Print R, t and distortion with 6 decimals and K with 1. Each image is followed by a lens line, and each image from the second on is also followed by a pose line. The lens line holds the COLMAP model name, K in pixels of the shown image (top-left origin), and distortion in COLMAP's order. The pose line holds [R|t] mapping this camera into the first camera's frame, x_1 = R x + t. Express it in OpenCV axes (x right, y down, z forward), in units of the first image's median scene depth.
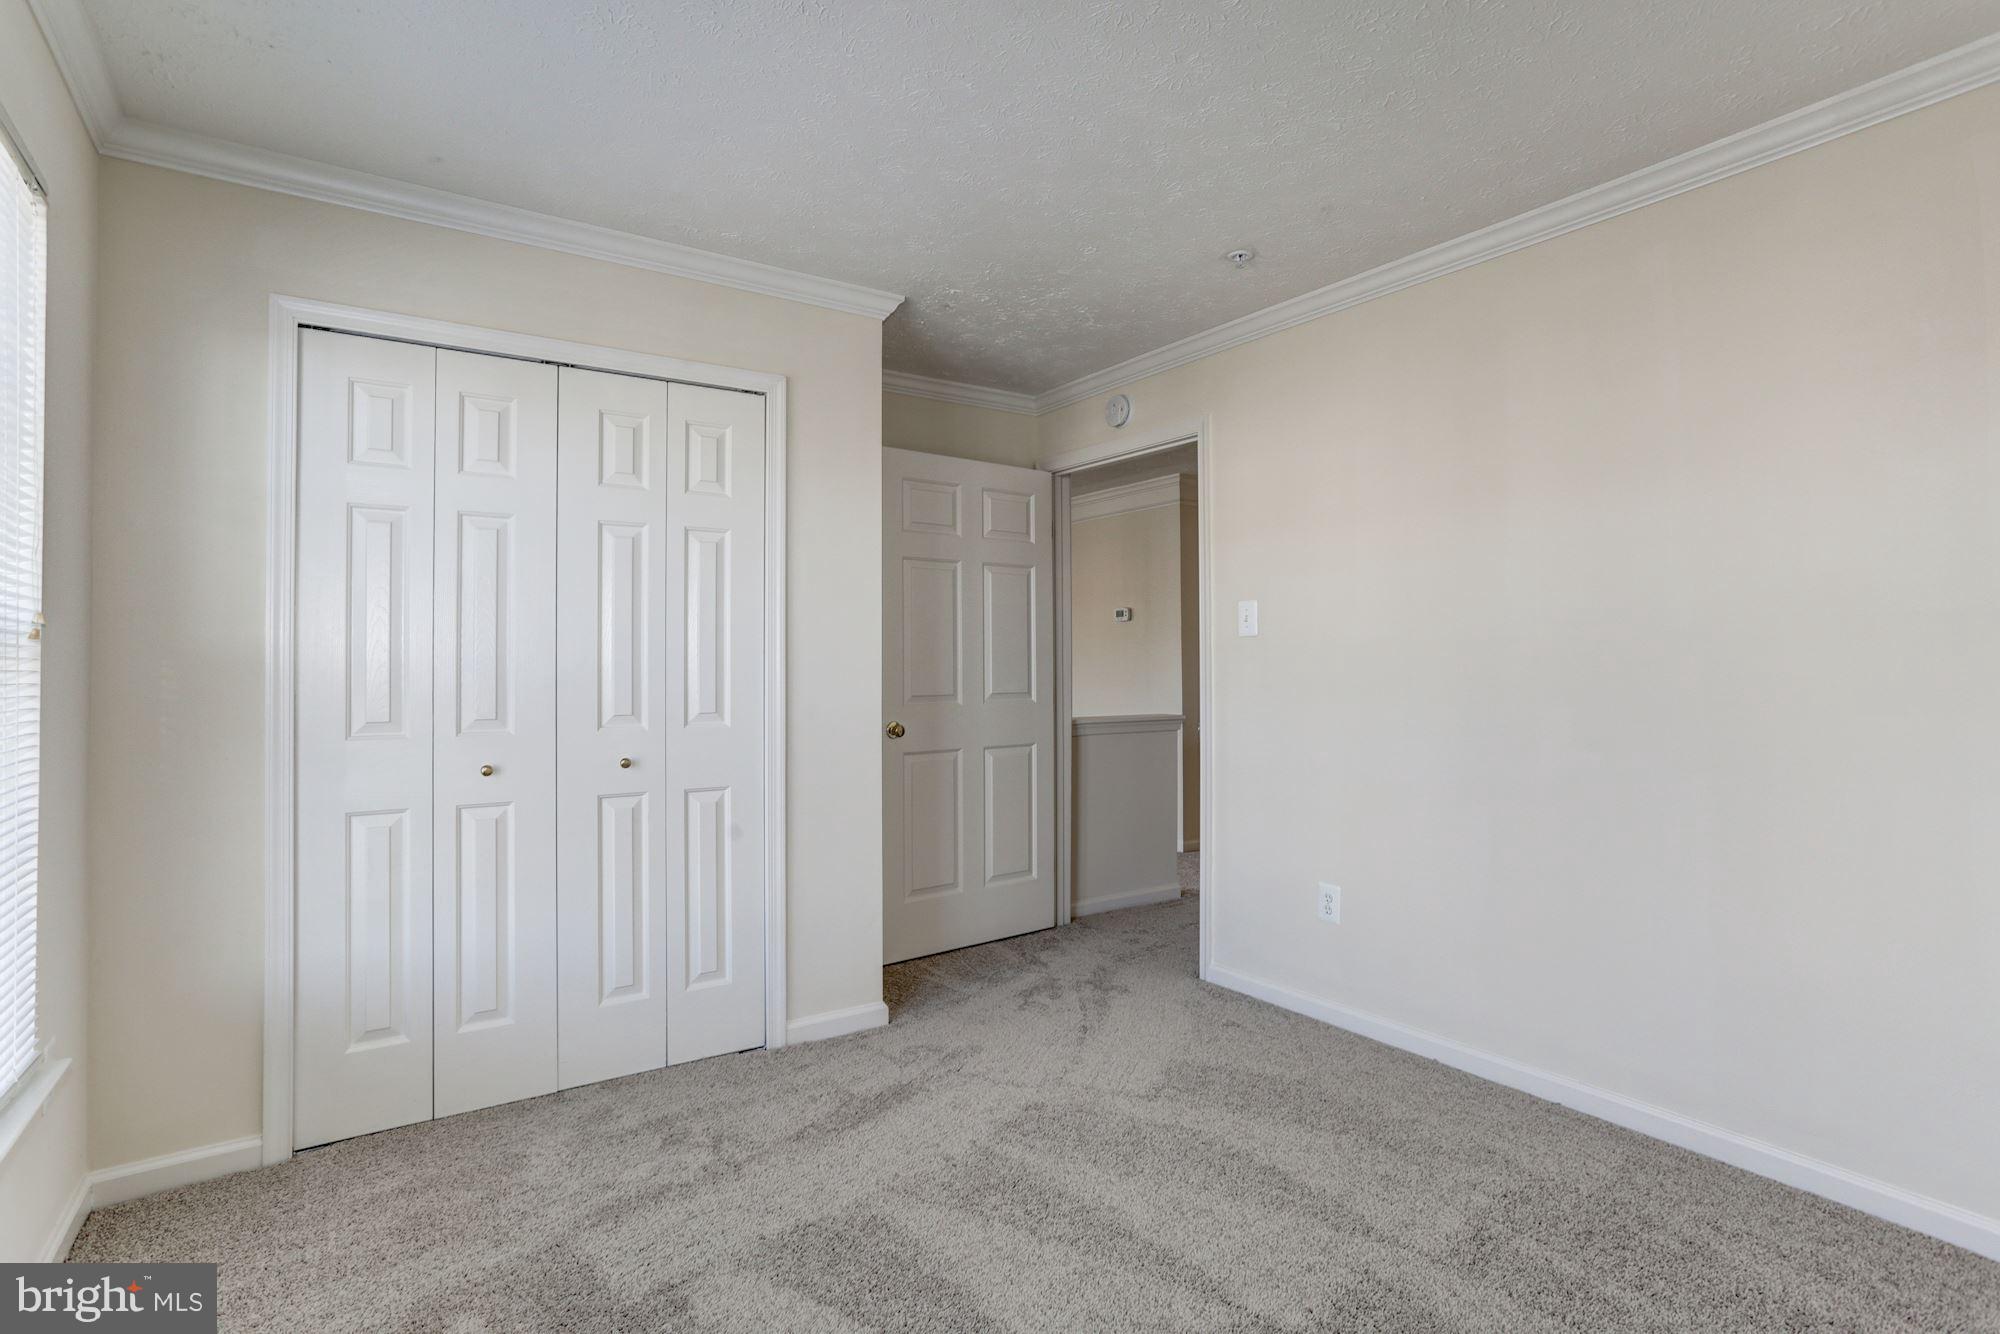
lens RADIAL K [[978.7, 0, 997.4], [0, 978.7, 649.7], [0, 0, 1]] dist [-0.019861, 0.016089]
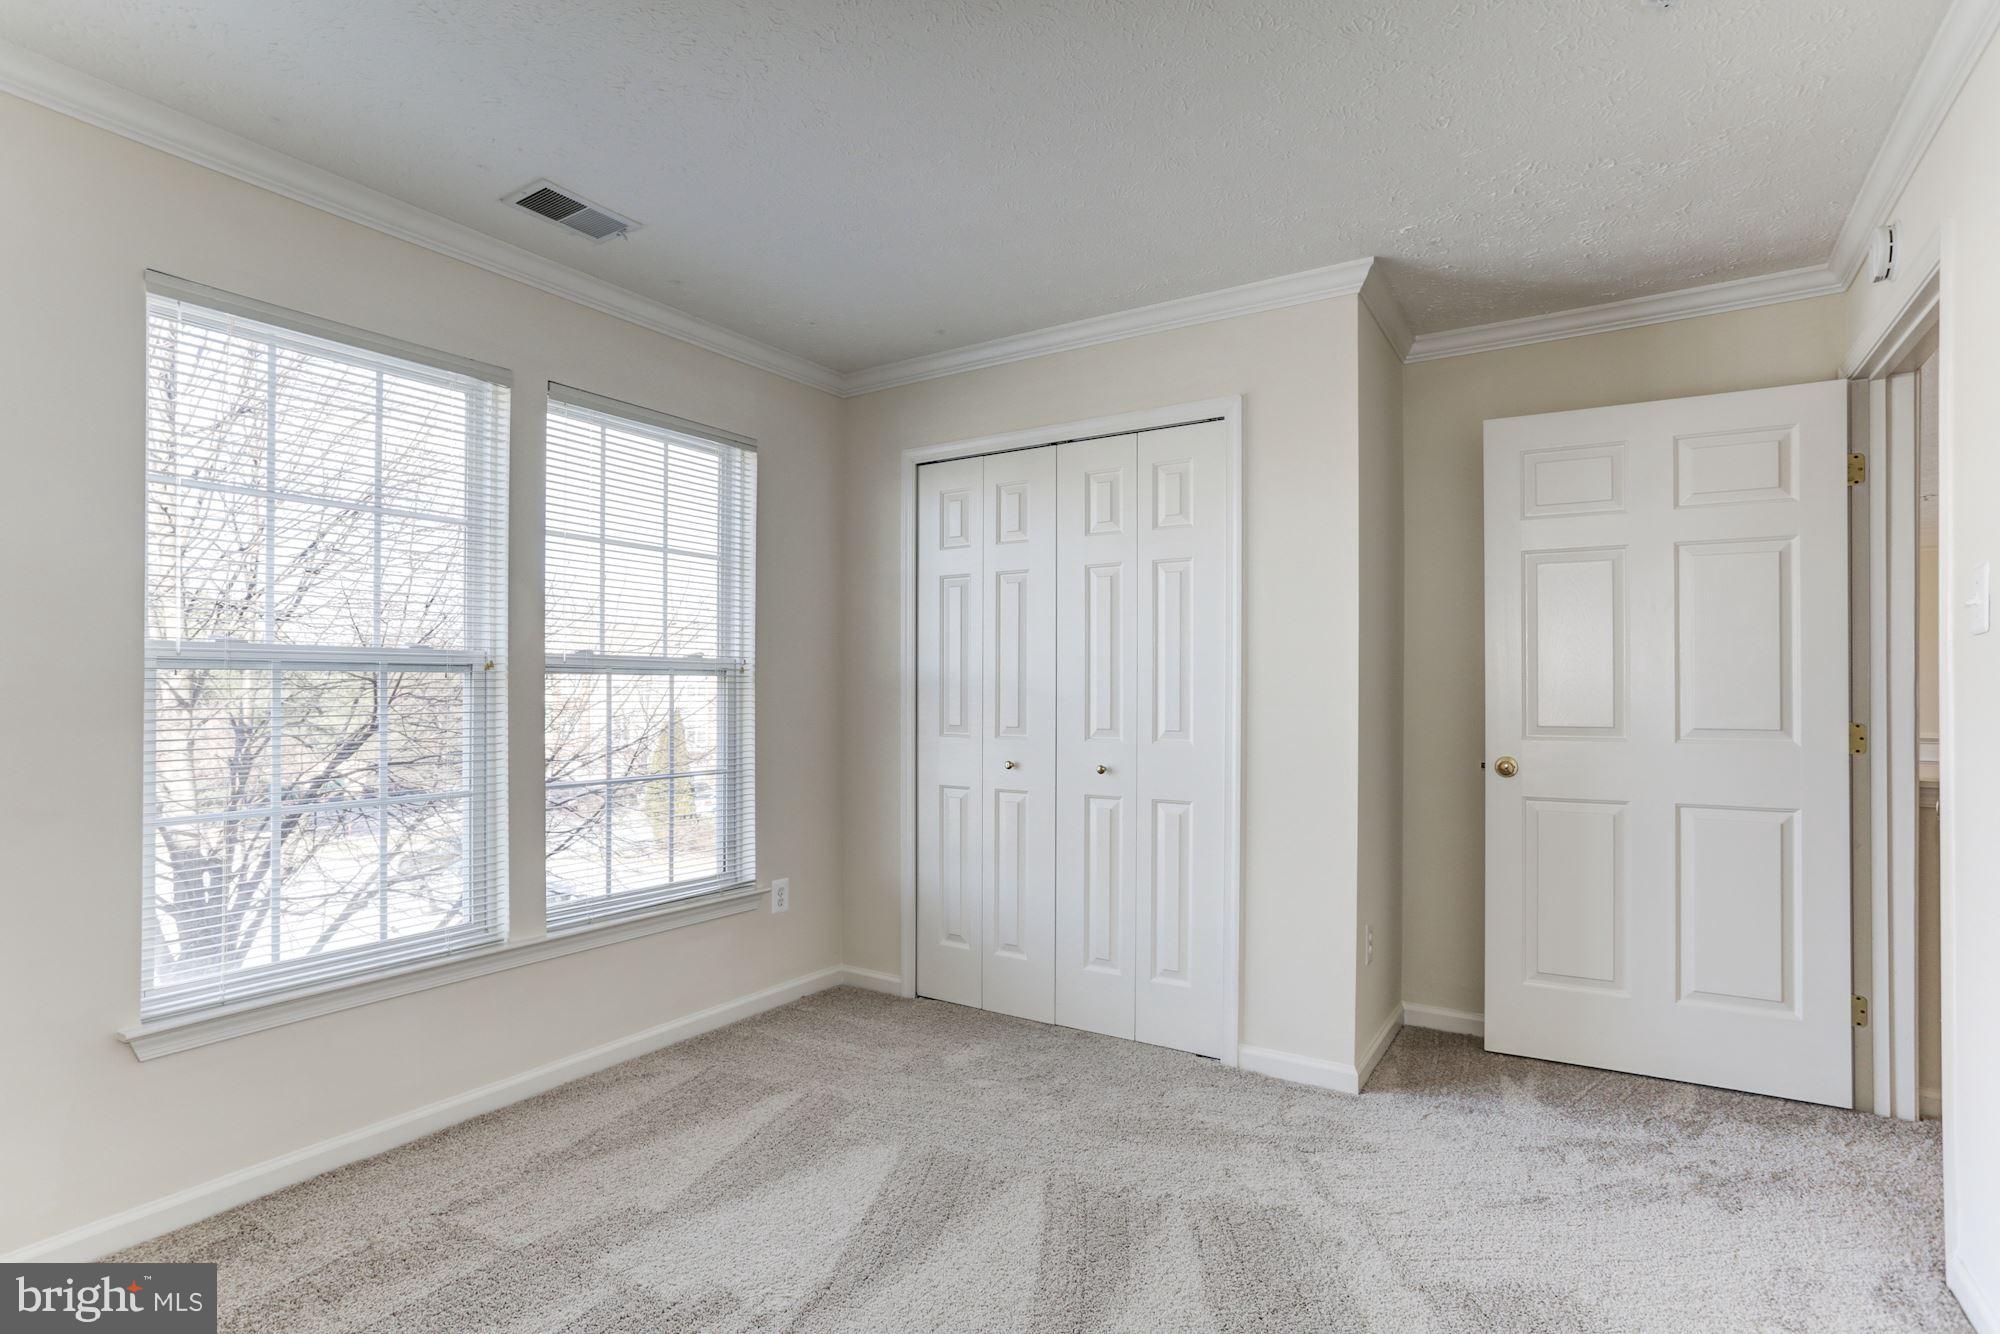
lens RADIAL K [[981.7, 0, 998.5], [0, 981.7, 687.6], [0, 0, 1]] dist [-0.045341, 0.030891]
pose [[0.399611, 0.003761, -0.916677, 0.595087], [0.011847, 0.999887, 0.009267, 0.004501], [0.916608, -0.014563, 0.399521, 0.381127]]
